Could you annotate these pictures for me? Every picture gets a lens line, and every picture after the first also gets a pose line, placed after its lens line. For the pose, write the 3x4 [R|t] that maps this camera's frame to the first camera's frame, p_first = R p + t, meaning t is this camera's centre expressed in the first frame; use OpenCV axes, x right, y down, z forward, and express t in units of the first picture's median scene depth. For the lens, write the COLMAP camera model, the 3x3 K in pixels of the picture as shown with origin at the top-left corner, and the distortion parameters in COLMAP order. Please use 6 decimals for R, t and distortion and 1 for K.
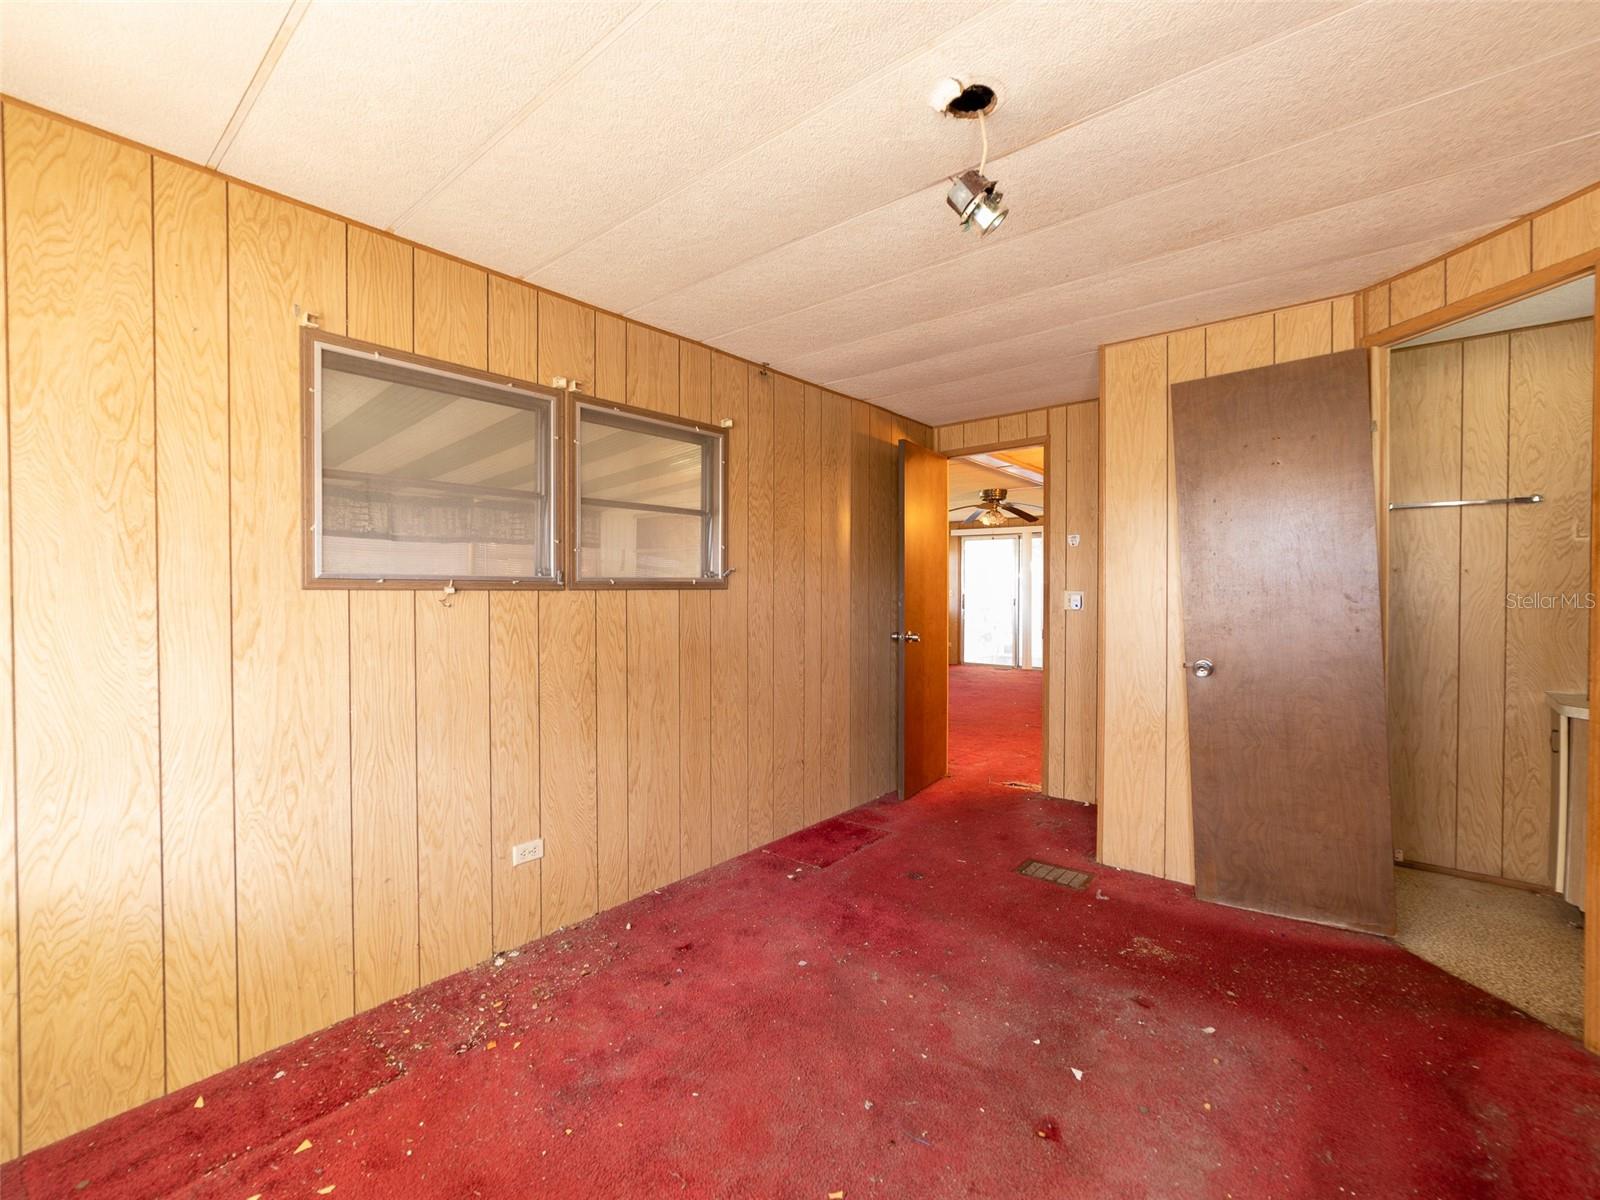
lens RADIAL K [[657.3, 0, 800.0], [0, 657.3, 600.0], [0, 0, 1]] dist [0.000628, 0.000255]
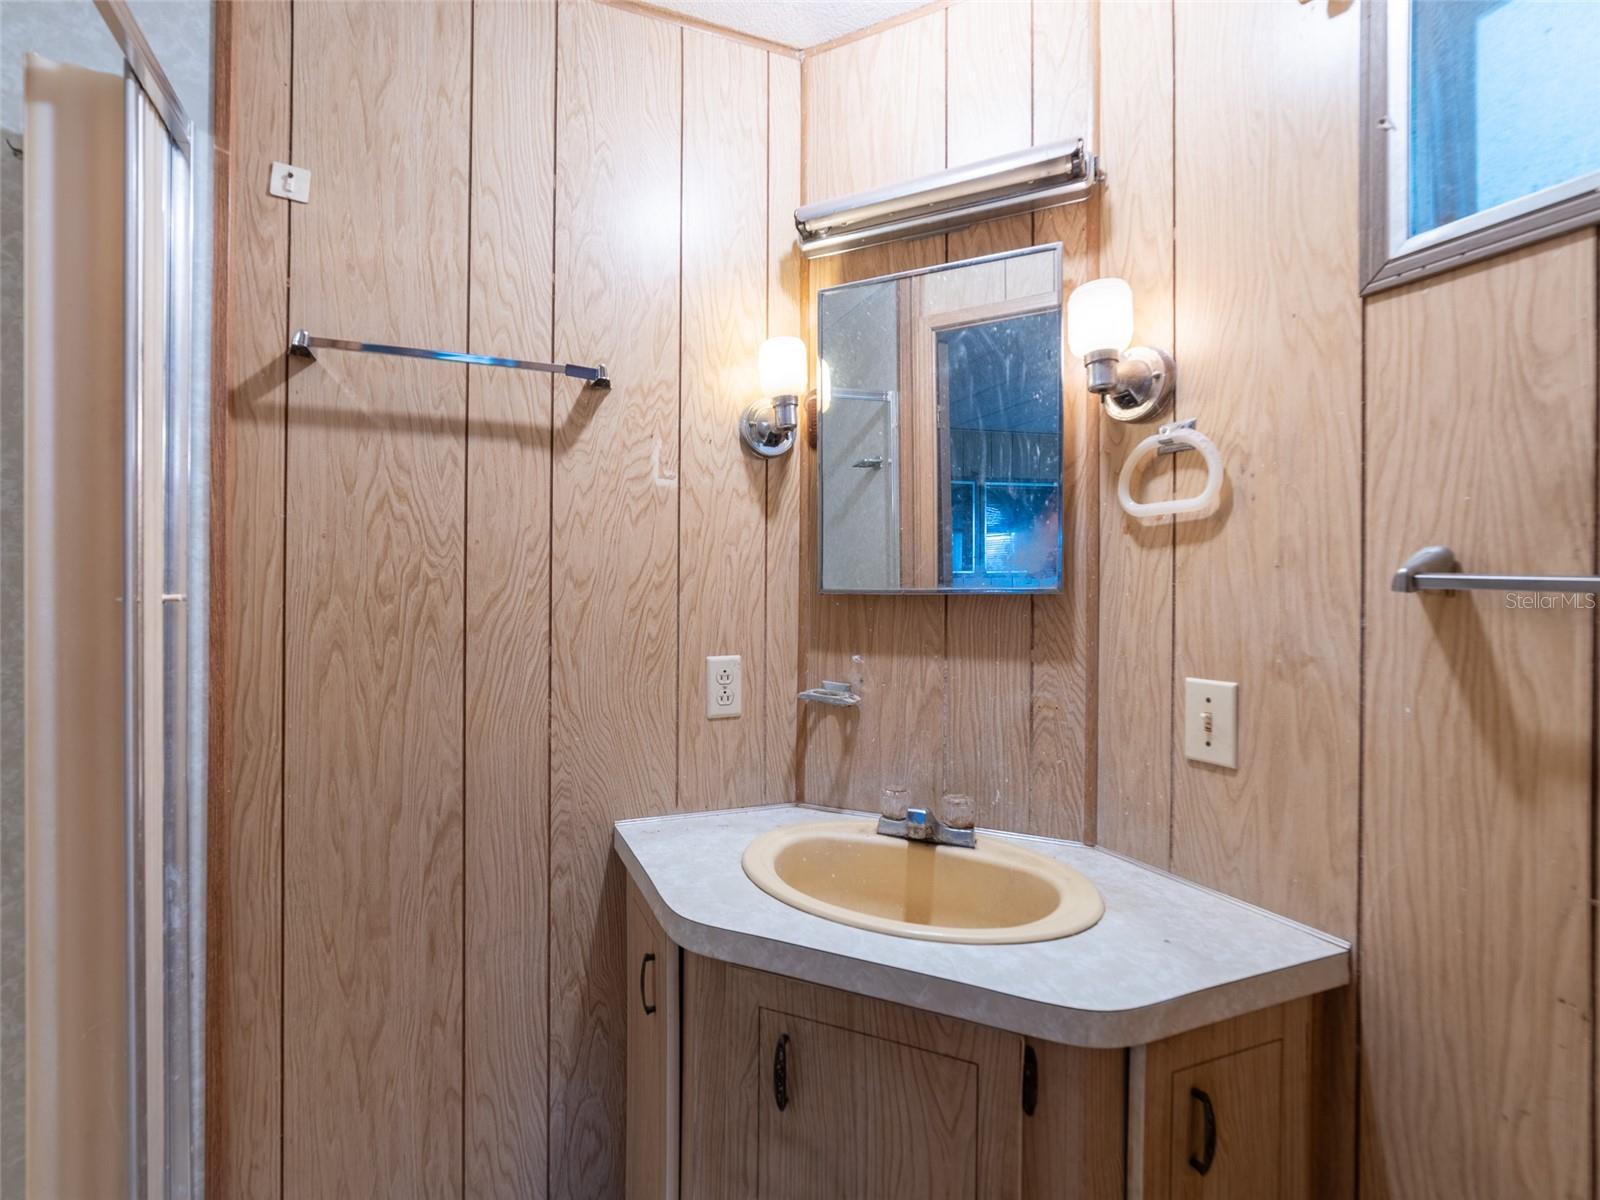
lens RADIAL K [[790.6, 0, 800.0], [0, 790.6, 600.0], [0, 0, 1]] dist [-0.017401, 0.000117]
pose [[0.438917, 0.003874, 0.898519, 0.696393], [0.005914, 0.999957, -0.007201, -0.005261], [-0.898508, 0.008475, 0.438875, 0.641301]]
